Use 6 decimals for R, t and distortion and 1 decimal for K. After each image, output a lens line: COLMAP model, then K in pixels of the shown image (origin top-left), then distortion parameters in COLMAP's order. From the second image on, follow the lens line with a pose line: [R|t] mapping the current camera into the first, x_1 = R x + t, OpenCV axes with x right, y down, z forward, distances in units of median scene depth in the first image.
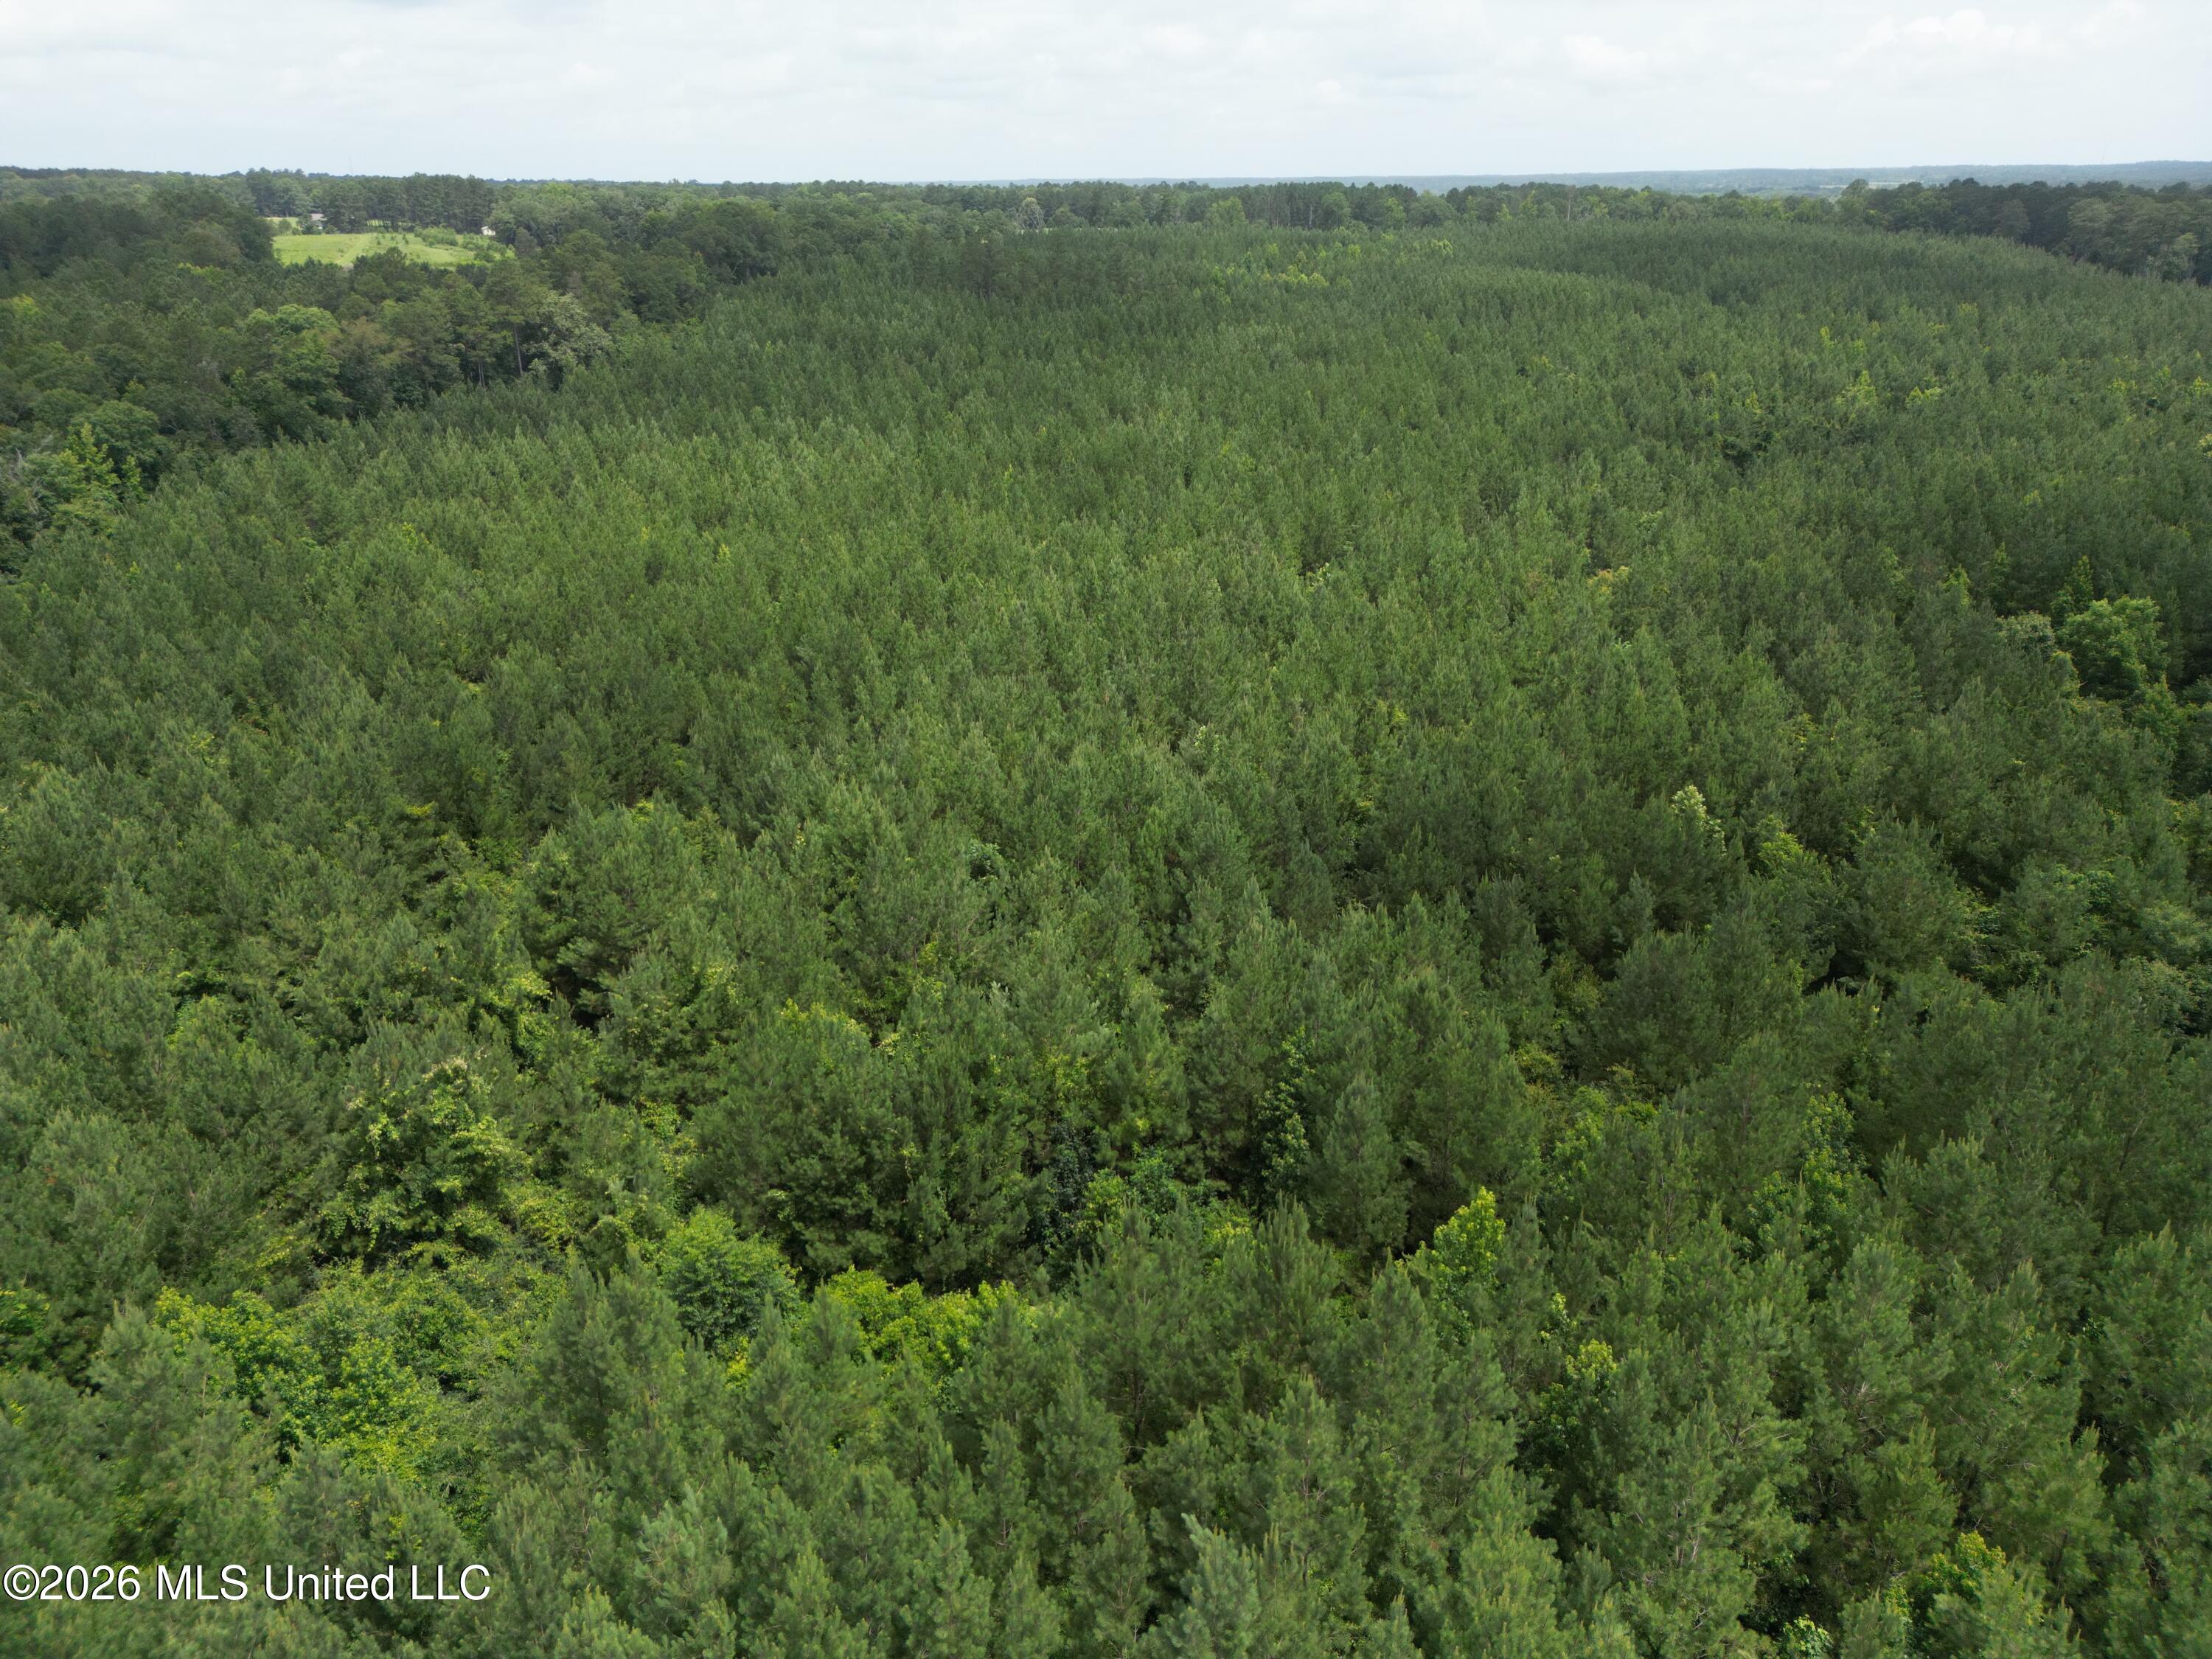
lens RADIAL K [[1569.2, 0, 1073.8], [0, 1569.2, 790.7], [0, 0, 1]] dist [0.068589, -0.058552]
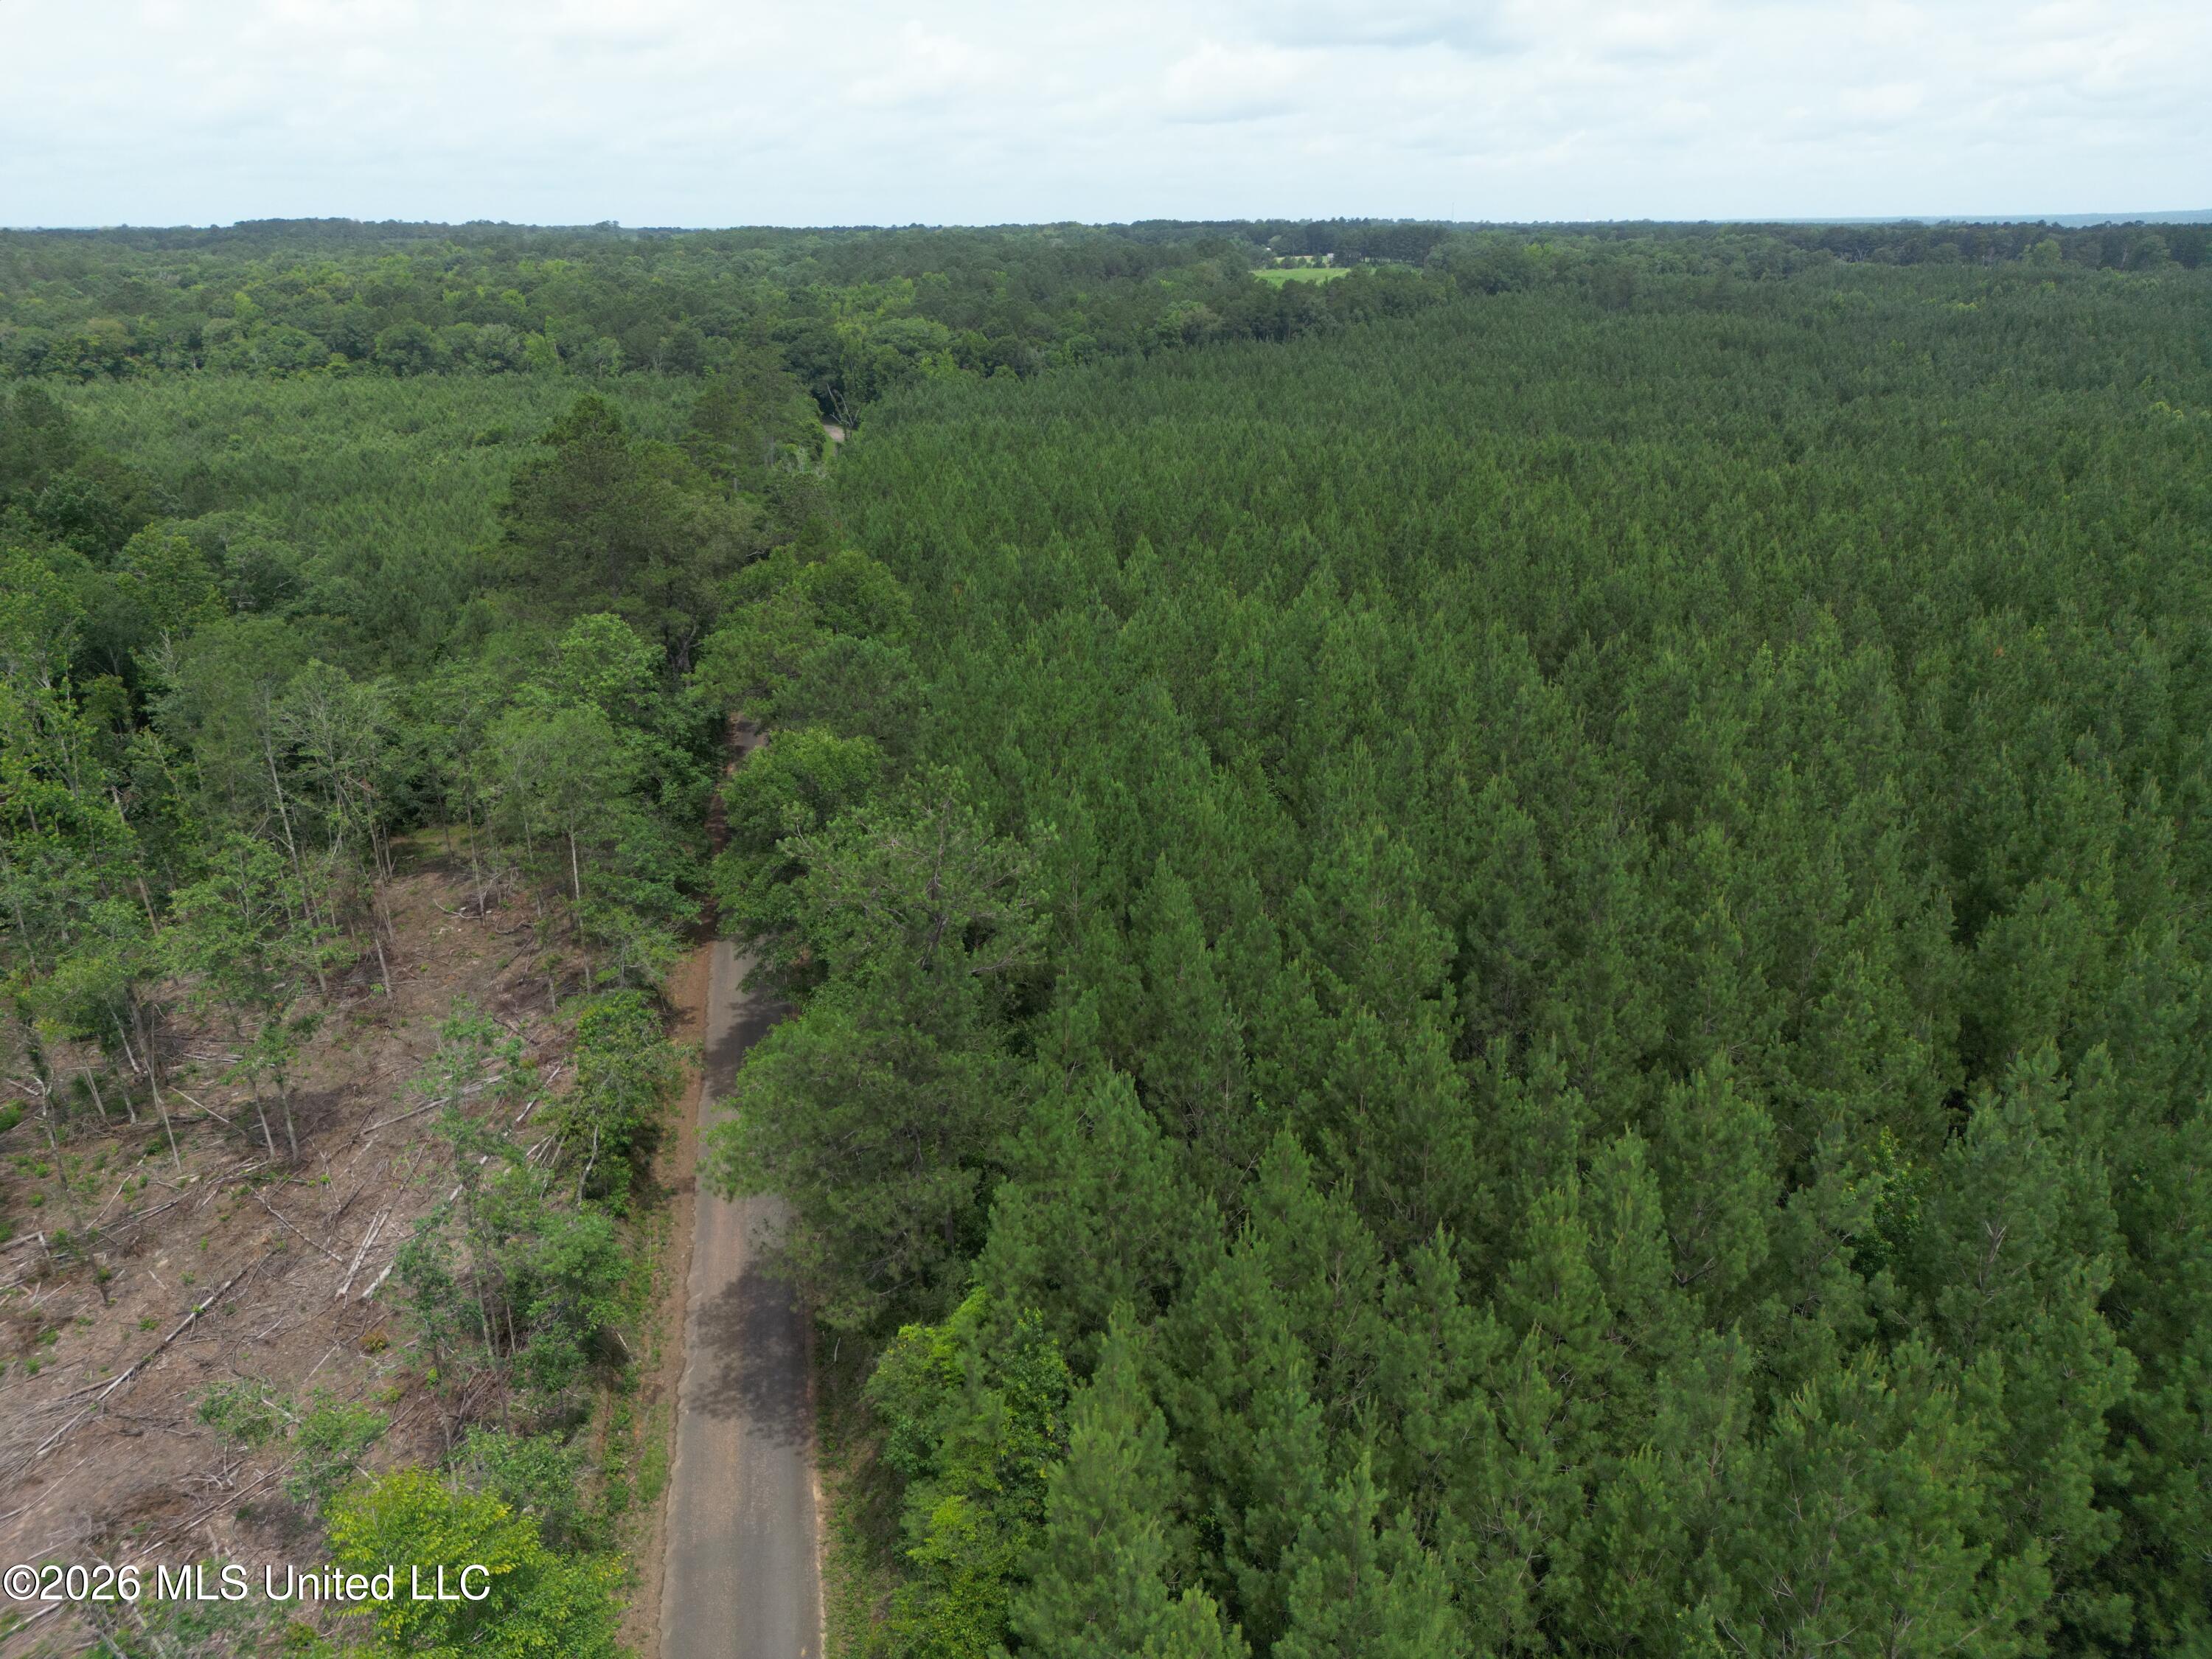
lens RADIAL K [[1569.2, 0, 1099.8], [0, 1569.2, 829.6], [0, 0, 1]] dist [0.068589, -0.058552]
pose [[0.810202, 0.209996, -0.547243, 0.793616], [-0.209639, 0.975680, 0.064028, 0.295248], [0.547380, 0.062848, 0.834521, -0.829521]]
